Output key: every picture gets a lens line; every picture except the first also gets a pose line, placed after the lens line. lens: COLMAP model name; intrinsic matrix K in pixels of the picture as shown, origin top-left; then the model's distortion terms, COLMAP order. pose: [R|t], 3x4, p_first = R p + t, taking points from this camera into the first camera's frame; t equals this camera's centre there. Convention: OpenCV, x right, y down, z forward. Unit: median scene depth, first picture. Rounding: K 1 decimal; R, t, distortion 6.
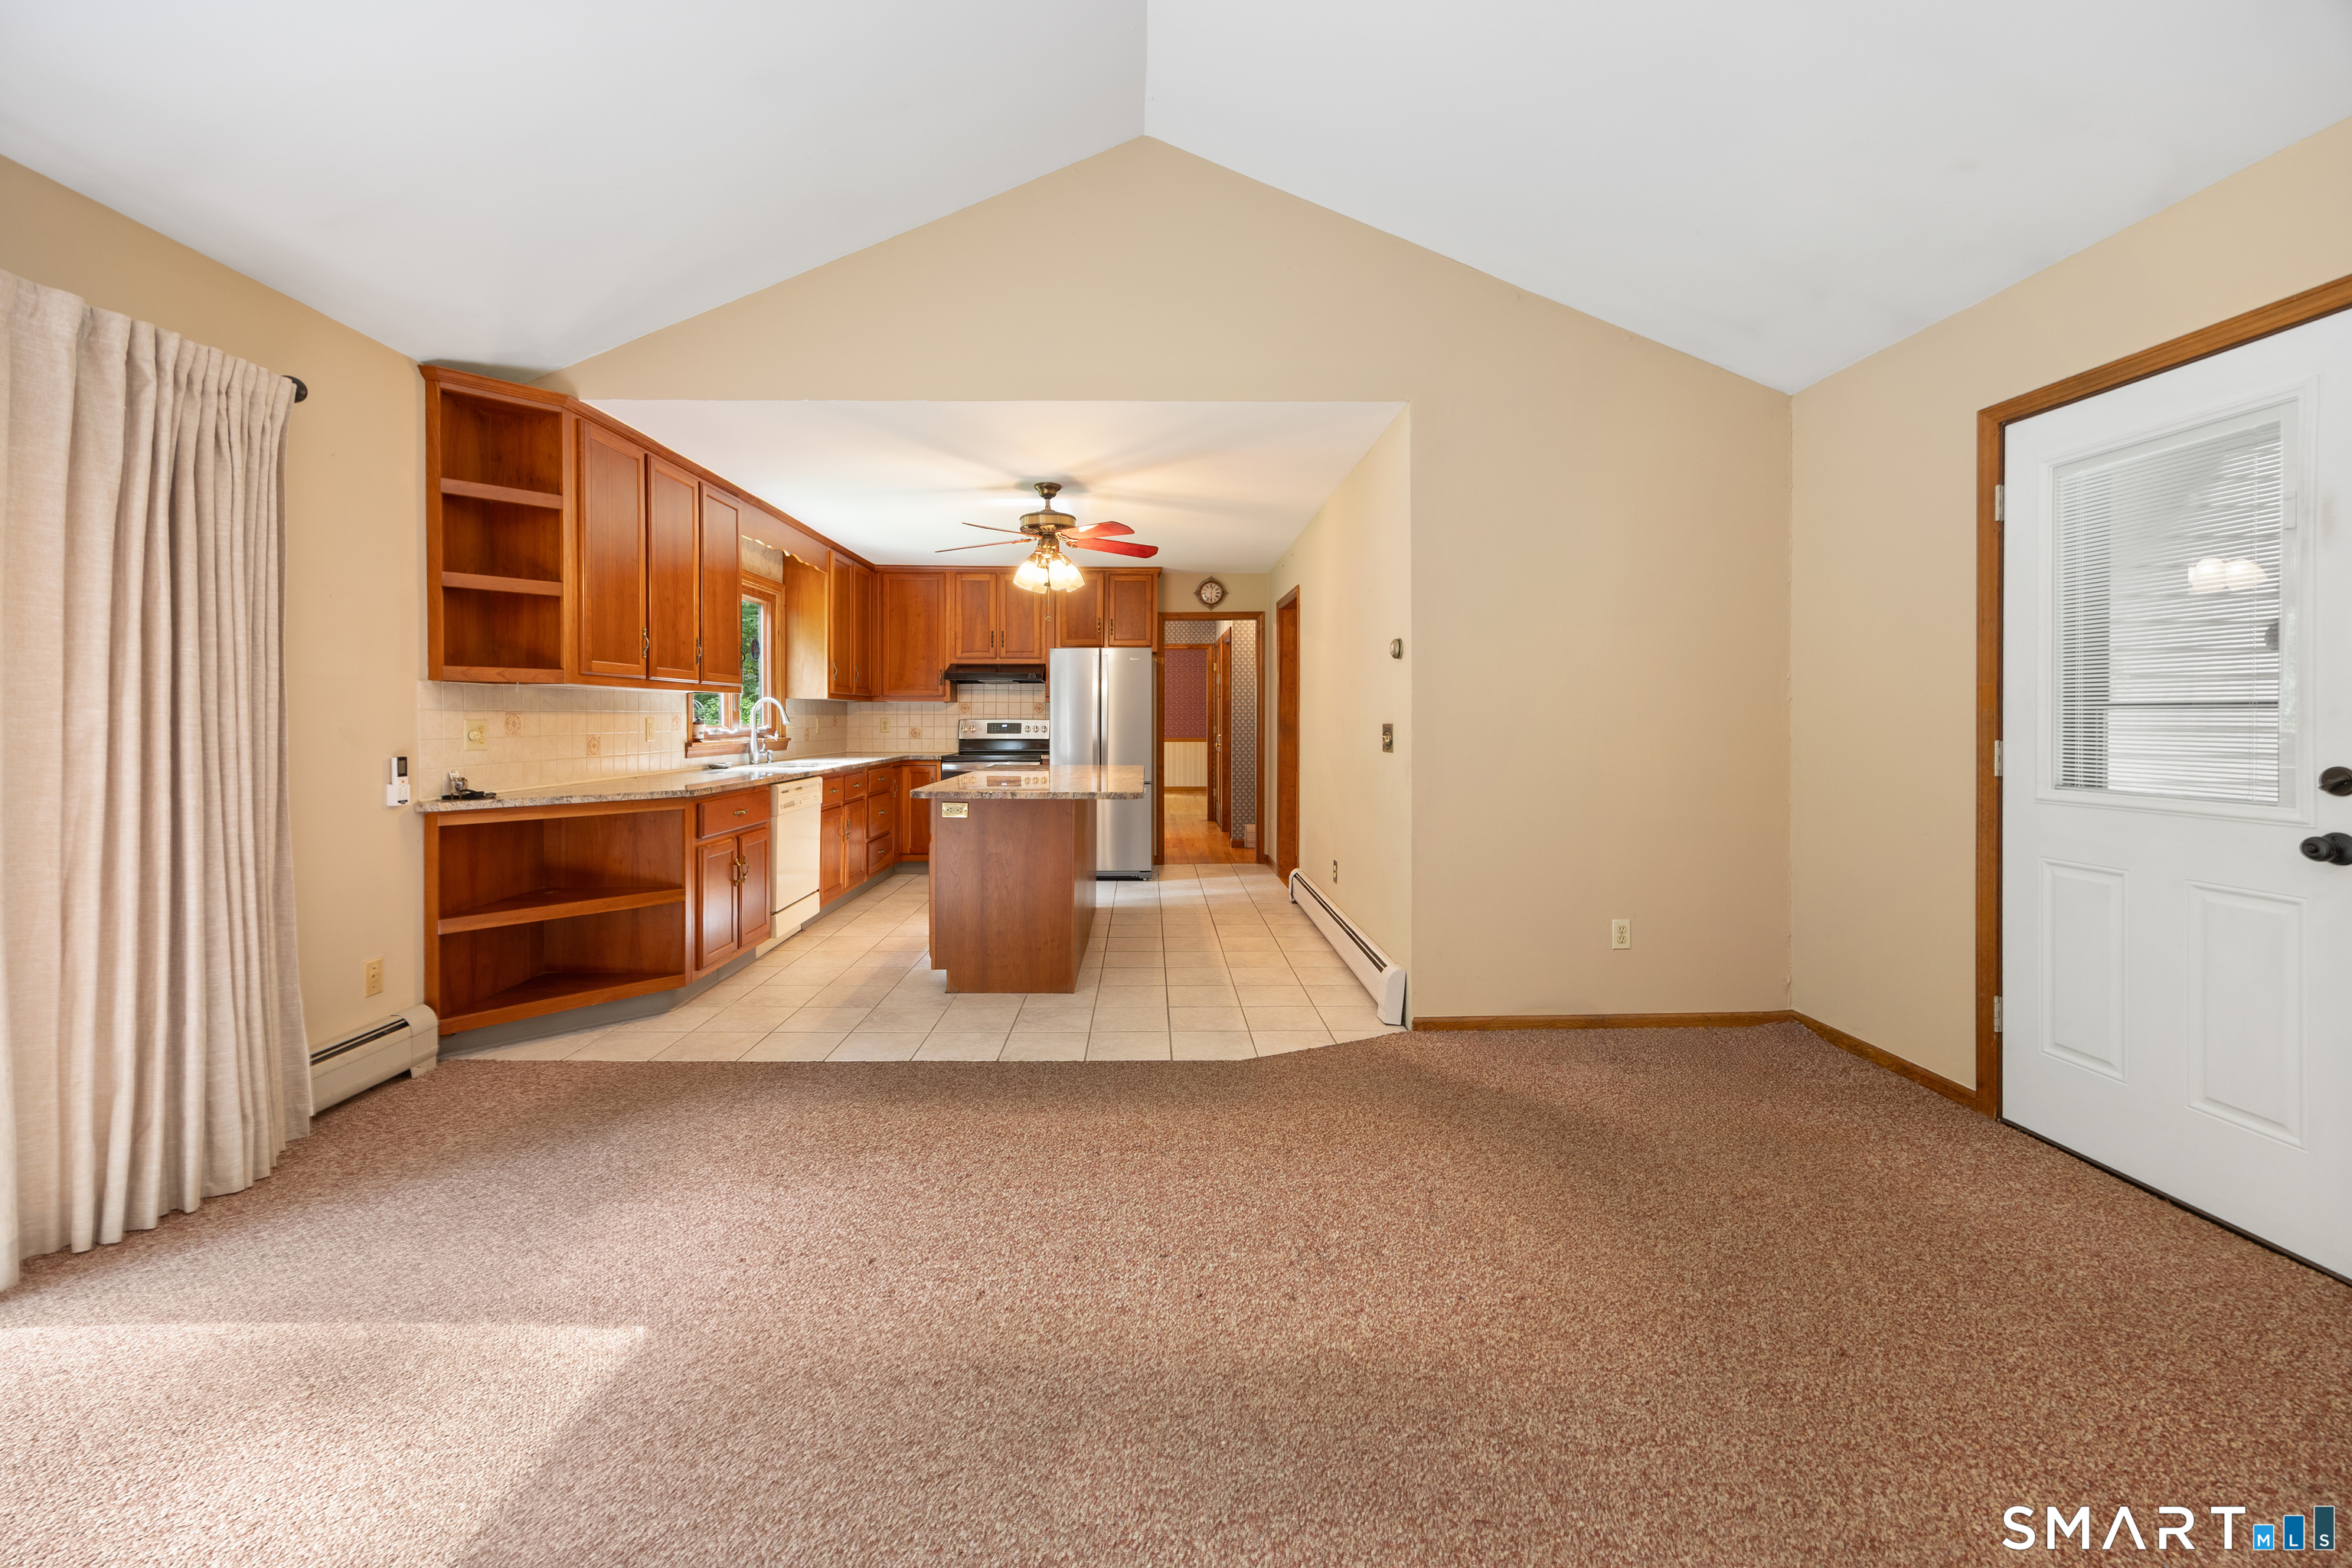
lens RADIAL K [[918.4, 0, 1158.4], [0, 918.4, 716.2], [0, 0, 1]] dist [0.006600, -0.000290]
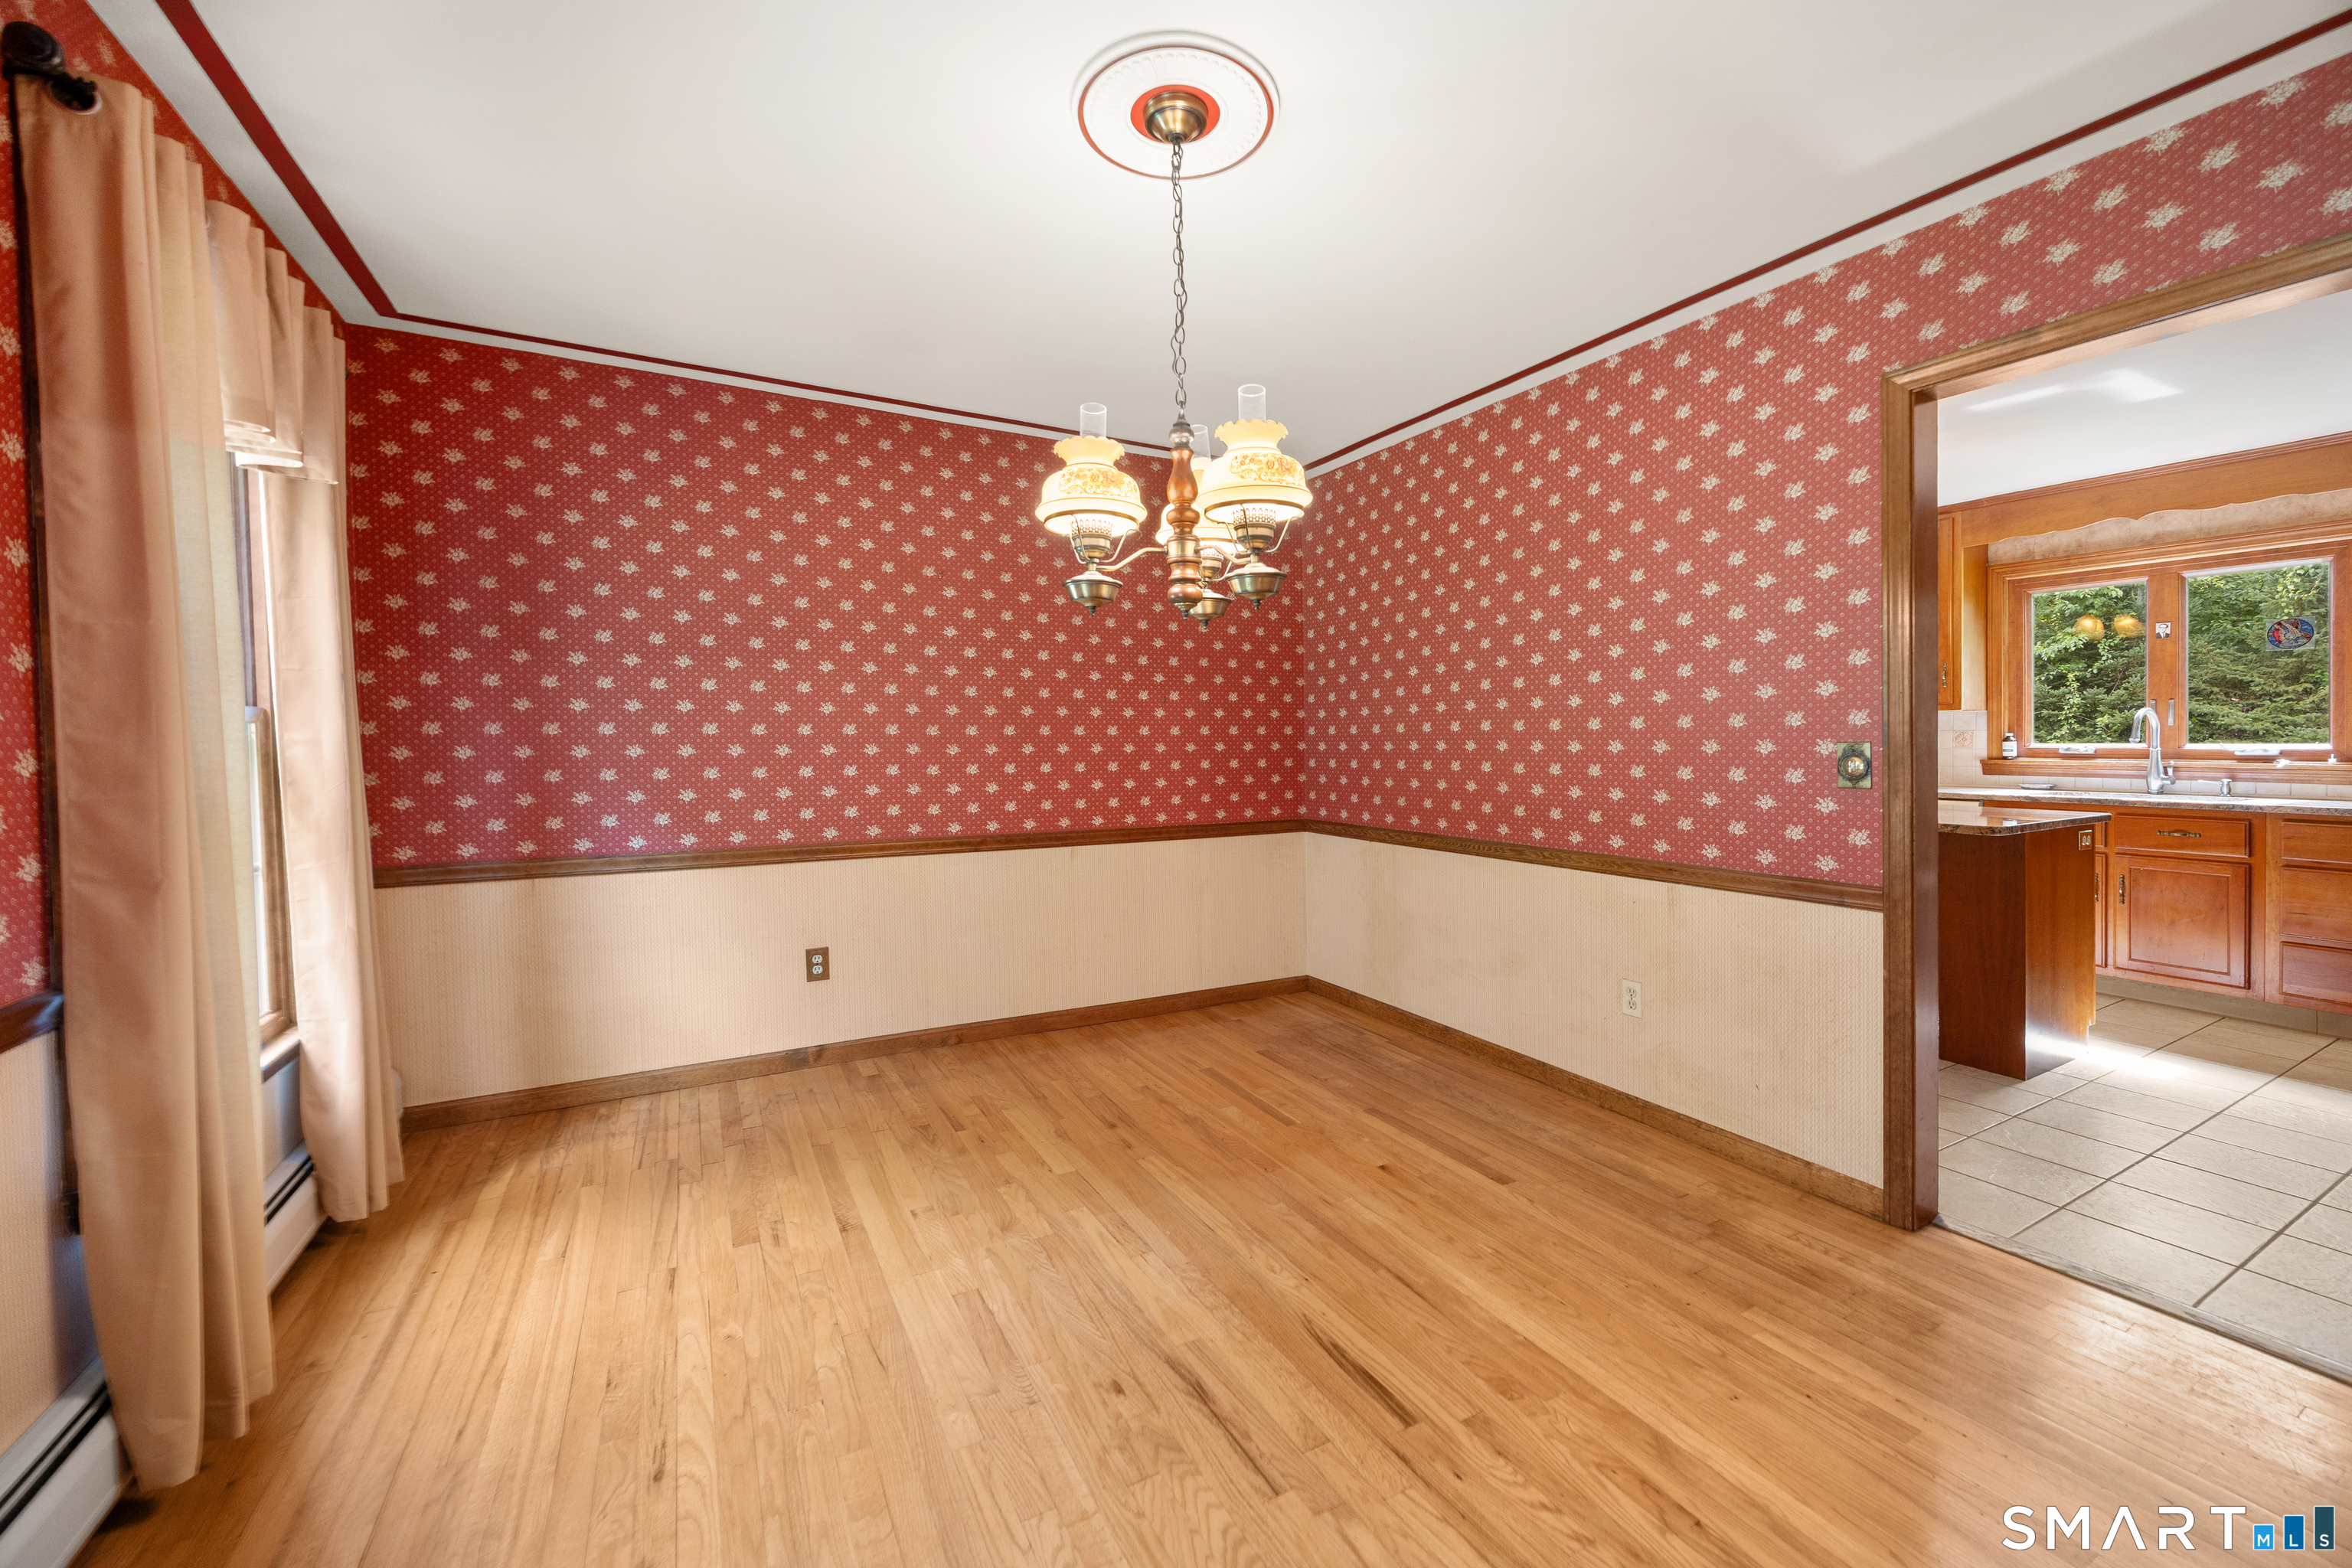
lens RADIAL K [[918.4, 0, 1177.7], [0, 918.4, 760.1], [0, 0, 1]] dist [0.006600, -0.000290]
pose [[-0.880626, 0.018745, -0.473440, 0.890628], [0.008603, 0.999685, 0.023577, -0.002448], [0.473733, 0.016690, -0.880510, 1.762598]]
